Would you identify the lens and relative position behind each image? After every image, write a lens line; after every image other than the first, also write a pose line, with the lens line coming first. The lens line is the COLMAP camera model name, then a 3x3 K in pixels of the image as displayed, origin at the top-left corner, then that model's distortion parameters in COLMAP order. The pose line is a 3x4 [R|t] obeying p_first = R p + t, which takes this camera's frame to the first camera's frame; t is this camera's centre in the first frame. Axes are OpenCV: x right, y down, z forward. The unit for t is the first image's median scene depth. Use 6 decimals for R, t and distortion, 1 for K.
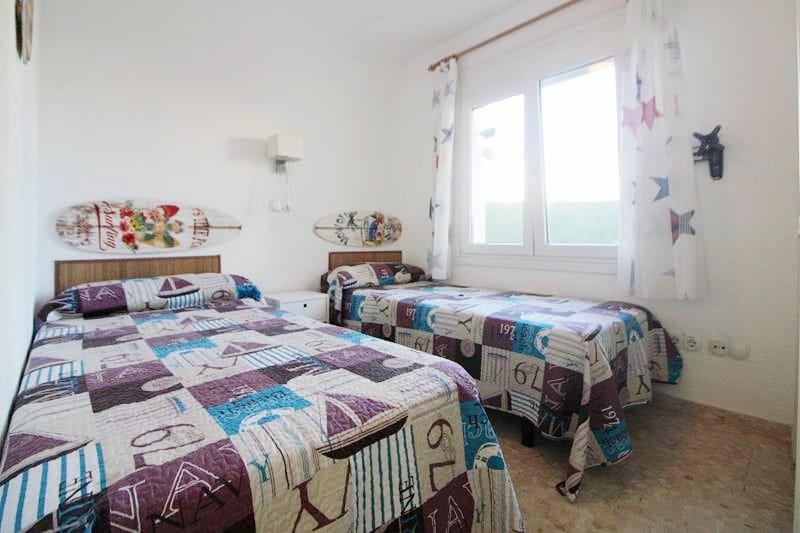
lens RADIAL K [[371.0, 0, 406.4], [0, 371.0, 259.4], [0, 0, 1]] dist [-0.011614, -0.007286]
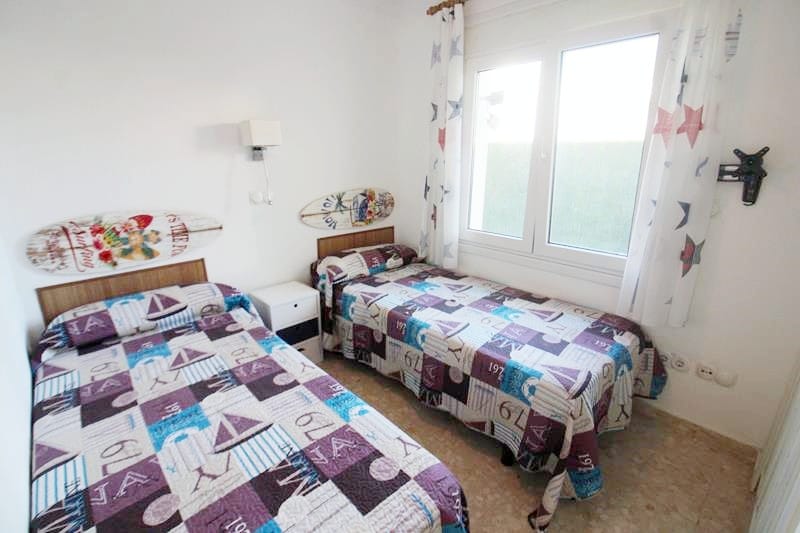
lens RADIAL K [[371.0, 0, 394.0], [0, 371.0, 271.7], [0, 0, 1]] dist [-0.011614, -0.007286]
pose [[0.999812, 0.008939, -0.017194, 0.009360], [-0.003771, 0.960042, 0.279830, -0.304955], [0.019009, -0.279713, 0.959896, 0.094487]]
